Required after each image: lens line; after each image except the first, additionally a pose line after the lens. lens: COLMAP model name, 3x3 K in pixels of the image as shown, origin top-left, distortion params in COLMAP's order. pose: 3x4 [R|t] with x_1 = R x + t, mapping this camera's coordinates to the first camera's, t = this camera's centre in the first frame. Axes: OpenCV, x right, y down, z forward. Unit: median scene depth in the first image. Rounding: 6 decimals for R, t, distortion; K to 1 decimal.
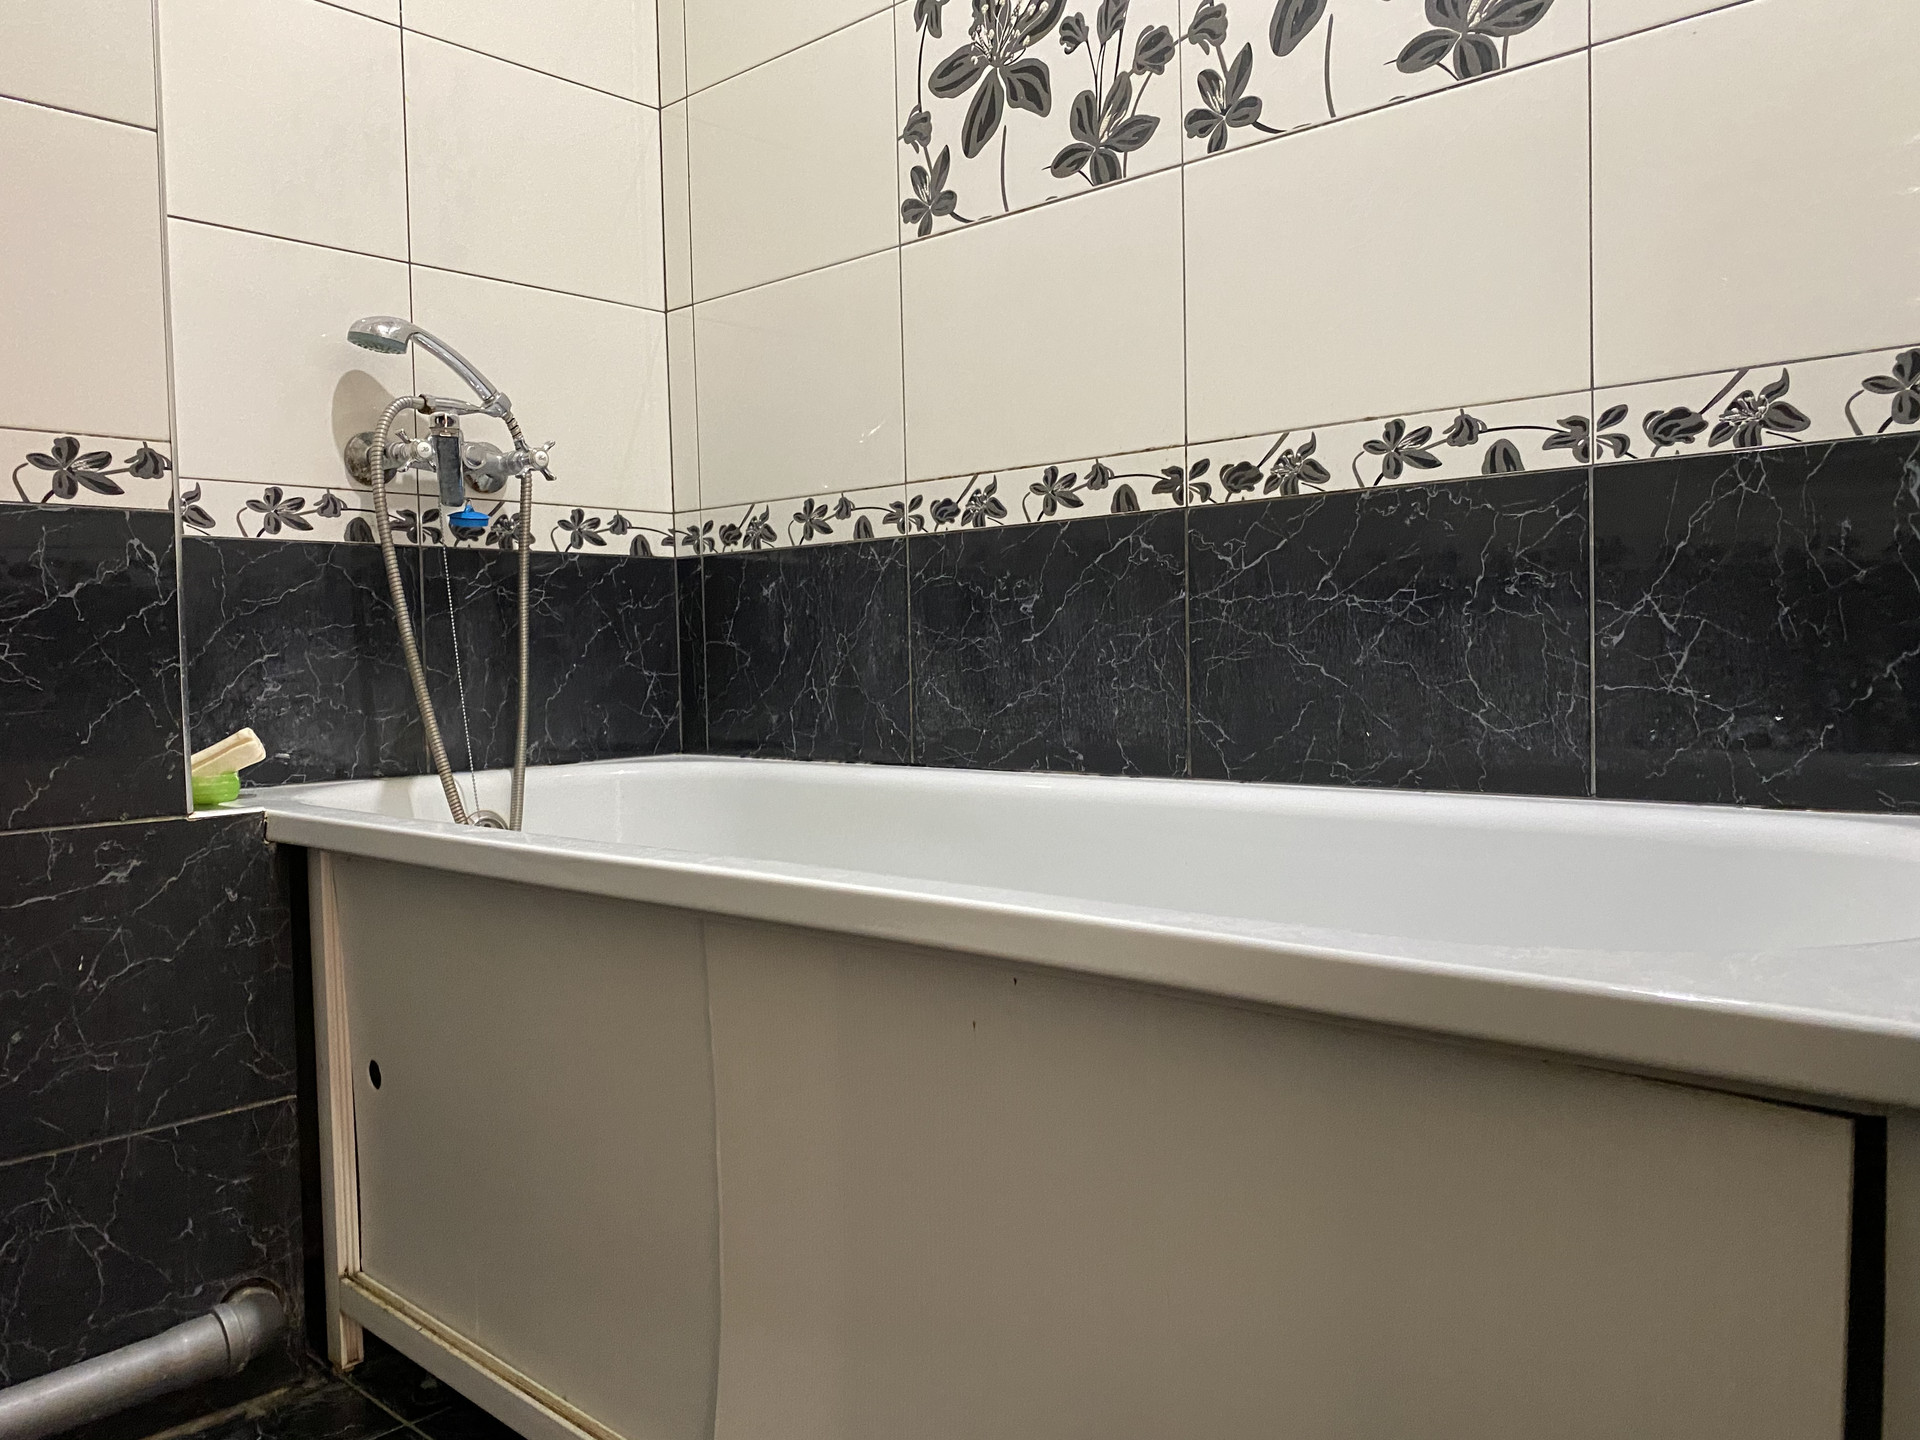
lens RADIAL K [[1482.3, 0, 960.0], [0, 1482.3, 720.0], [0, 0, 1]] dist [-0.001218, 0.000476]
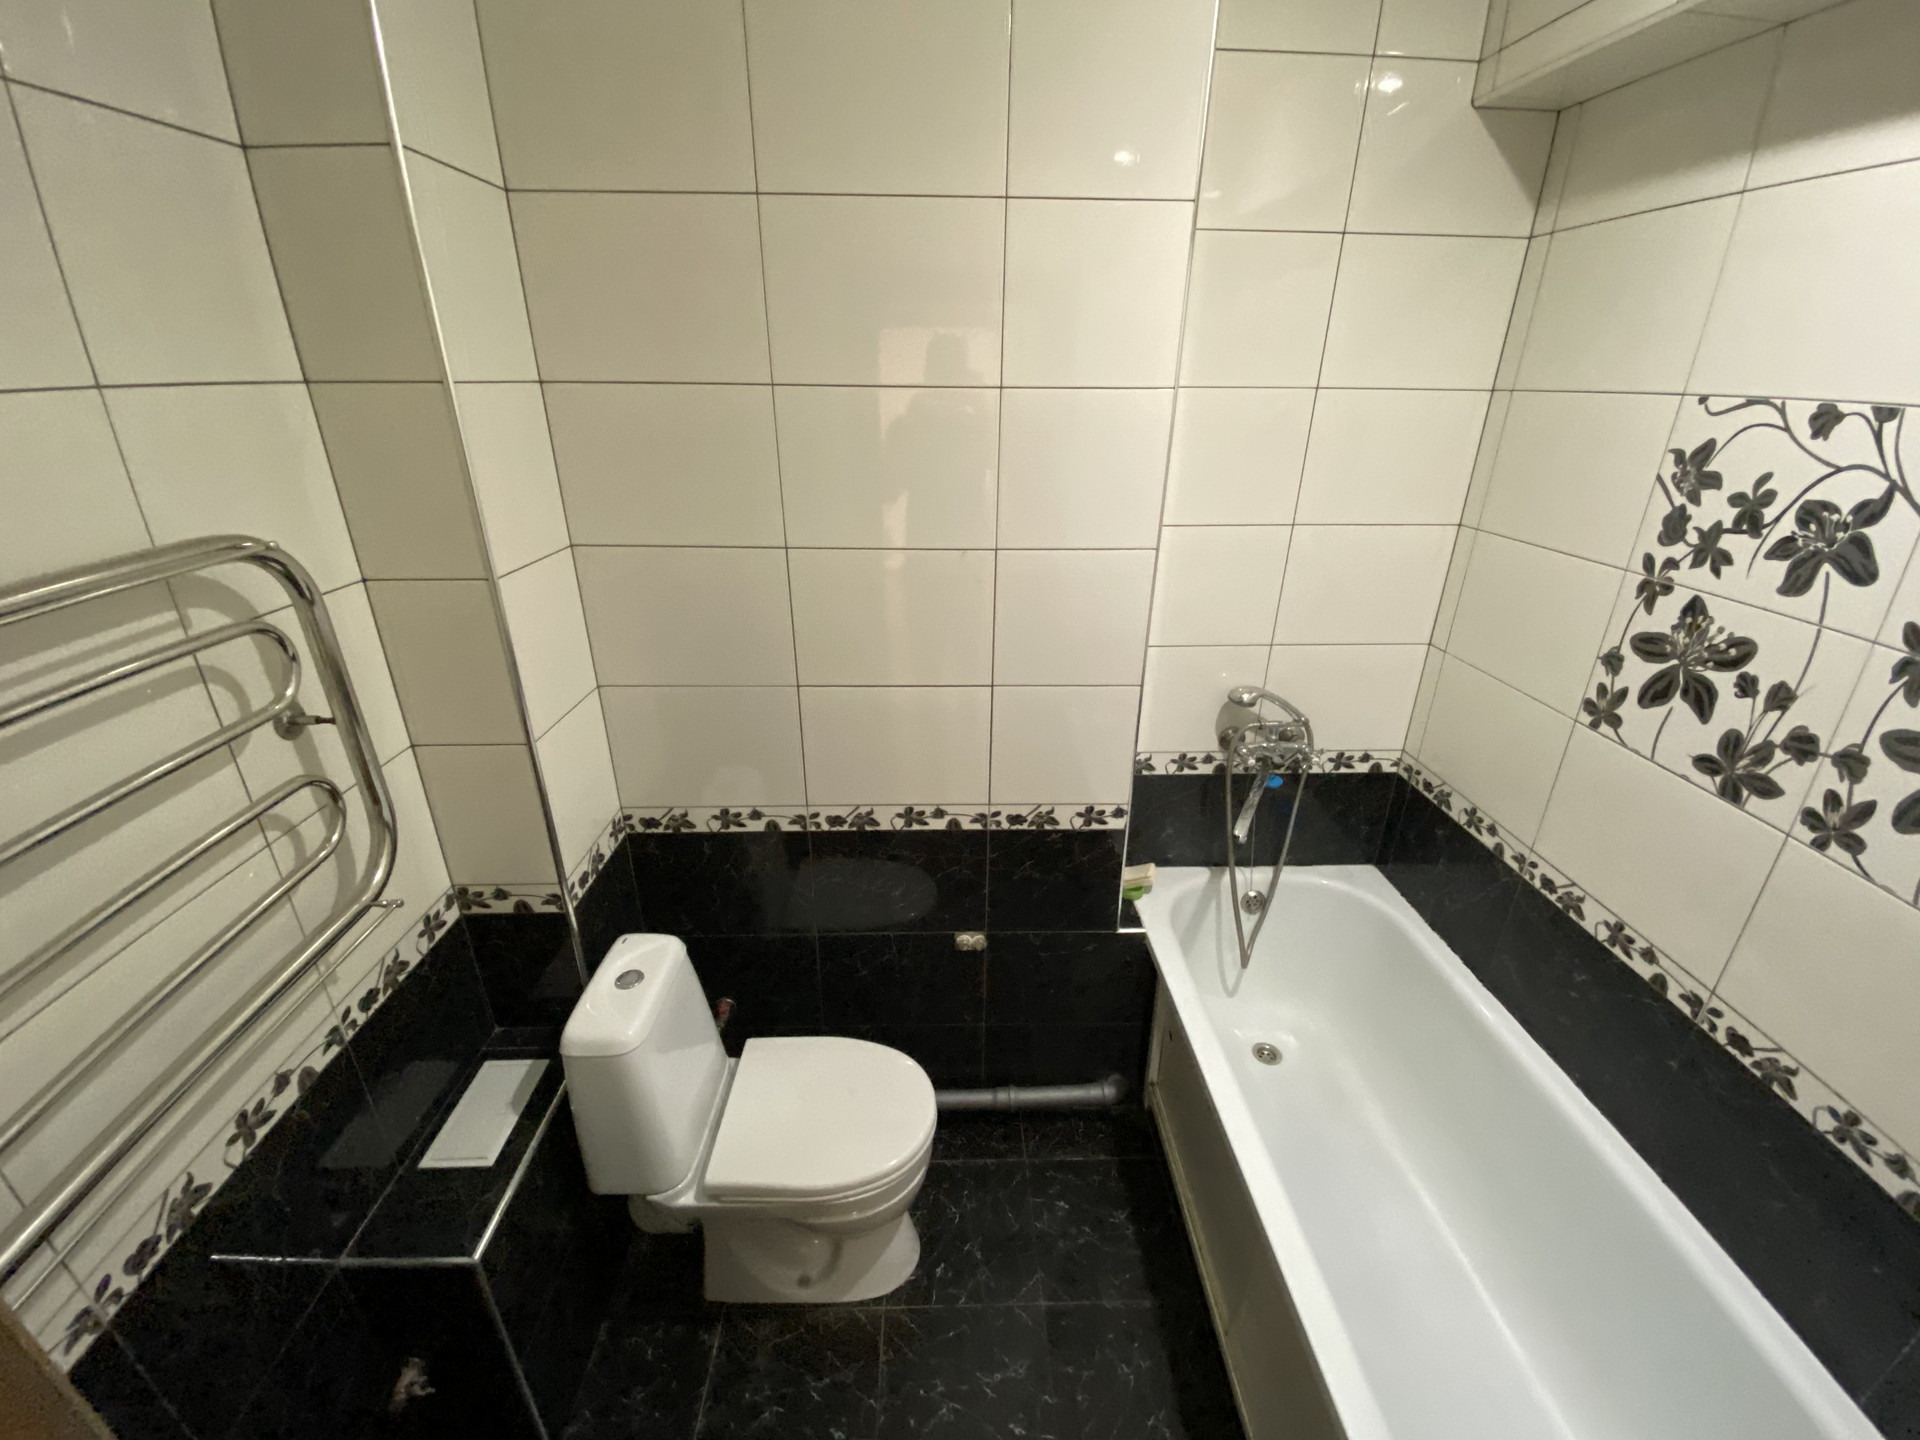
lens RADIAL K [[791.6, 0, 960.0], [0, 791.6, 720.0], [0, 0, 1]] dist [0.052613, -0.033303]
pose [[0.703890, 0.306780, -0.640644, 0.049870], [-0.046215, 0.919792, 0.389676, -0.658692], [0.708804, -0.244681, 0.661610, -0.014685]]
